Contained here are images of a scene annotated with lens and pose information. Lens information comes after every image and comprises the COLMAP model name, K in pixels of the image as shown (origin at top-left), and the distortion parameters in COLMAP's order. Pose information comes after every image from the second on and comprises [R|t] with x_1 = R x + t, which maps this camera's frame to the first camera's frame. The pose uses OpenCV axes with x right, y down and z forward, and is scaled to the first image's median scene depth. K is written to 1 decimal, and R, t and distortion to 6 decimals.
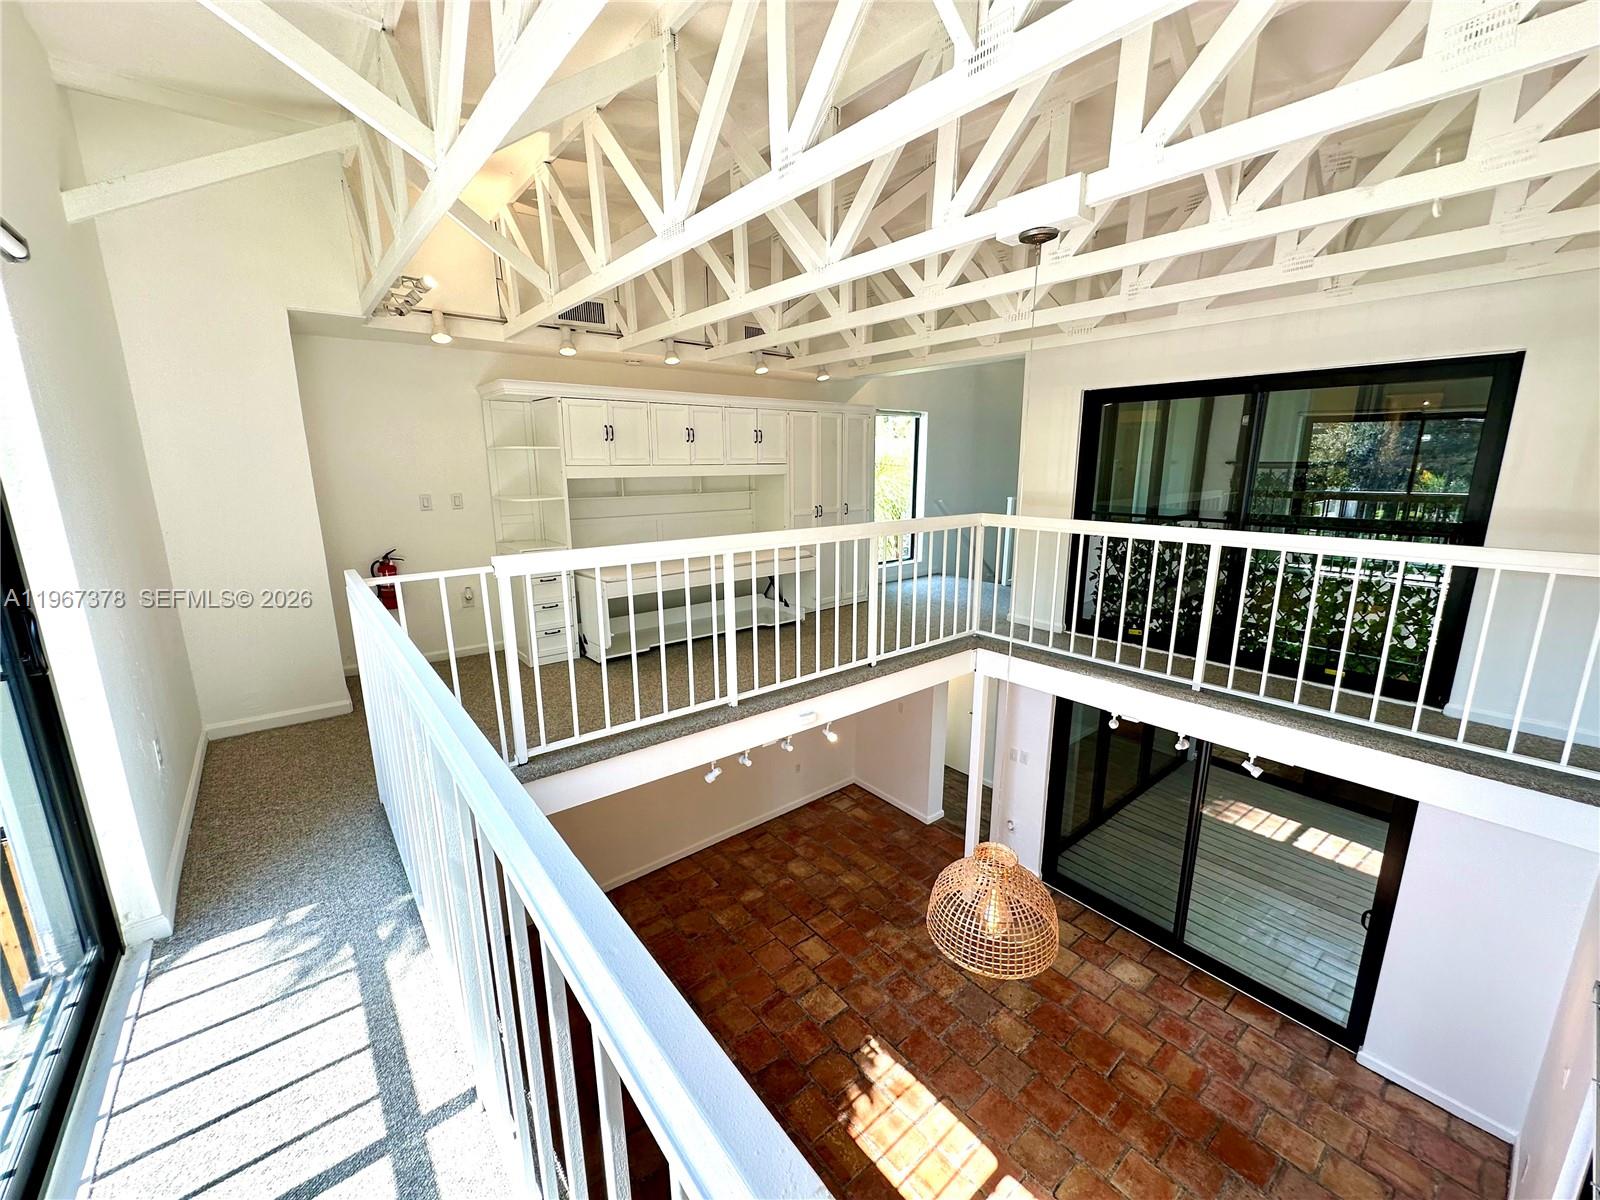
lens RADIAL K [[638.1, 0, 803.8], [0, 638.1, 604.6], [0, 0, 1]] dist [-0.006063, 0.000678]
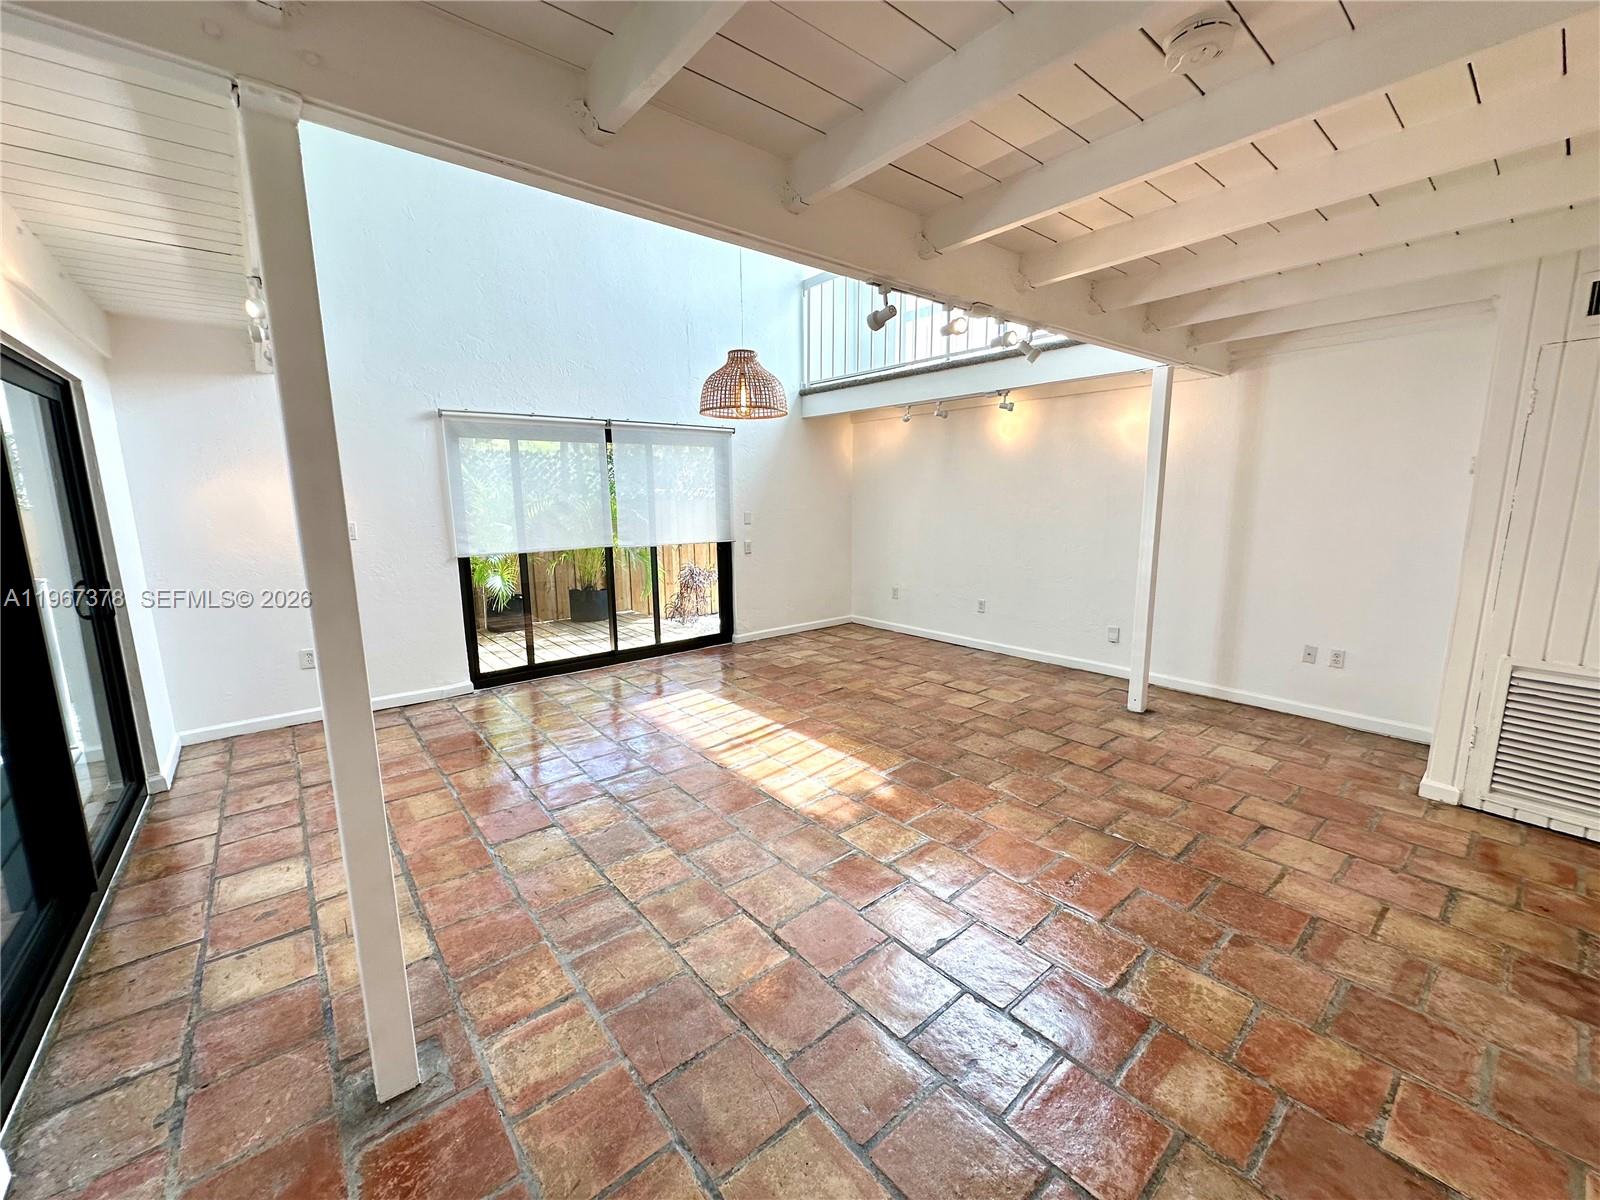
lens RADIAL K [[638.1, 0, 803.7], [0, 638.1, 598.6], [0, 0, 1]] dist [-0.006063, 0.000678]
pose [[-0.999771, 0.016289, -0.013843, 0.121973], [0.009860, 0.925963, 0.377487, 0.234440], [0.018967, 0.377264, -0.925912, 1.645329]]
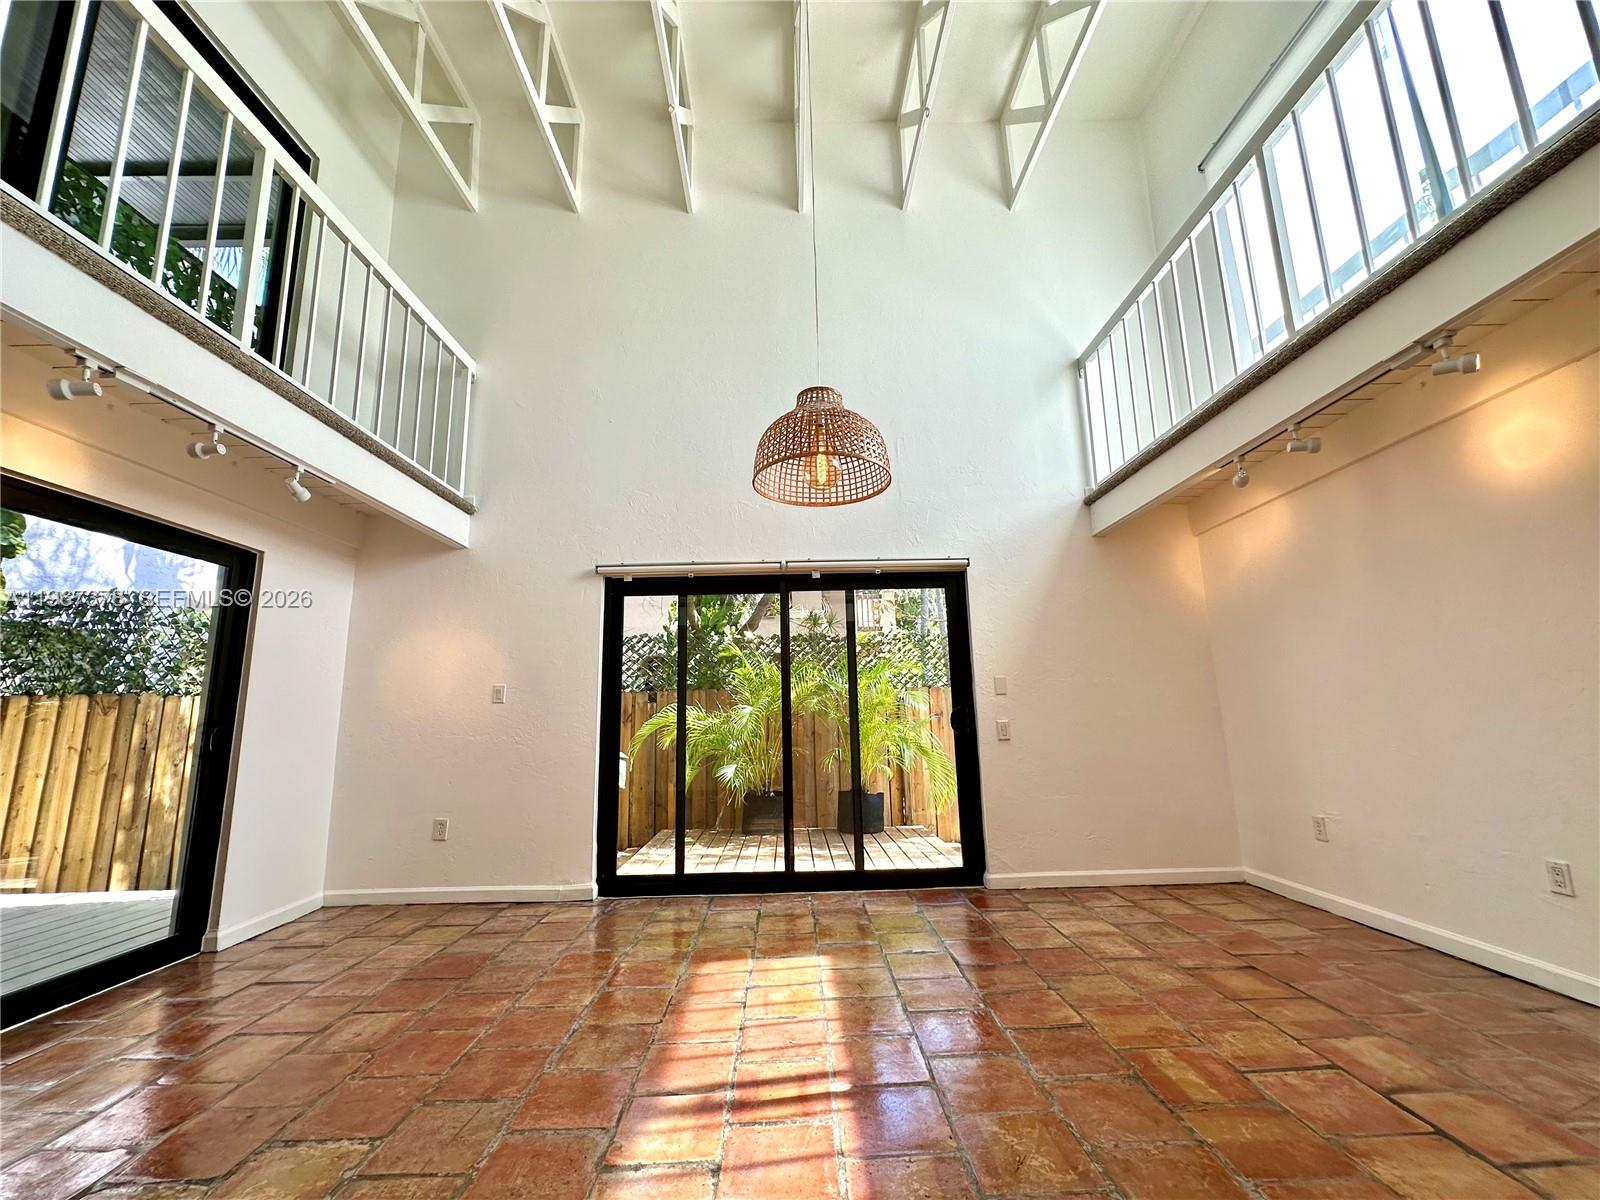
lens RADIAL K [[638.1, 0, 800.8], [0, 638.1, 601.2], [0, 0, 1]] dist [-0.006063, 0.000678]
pose [[-0.784031, 0.137538, 0.605292, -0.139462], [0.164016, 0.986388, -0.011685, 0.450034], [-0.598660, 0.090117, -0.795918, 1.156849]]
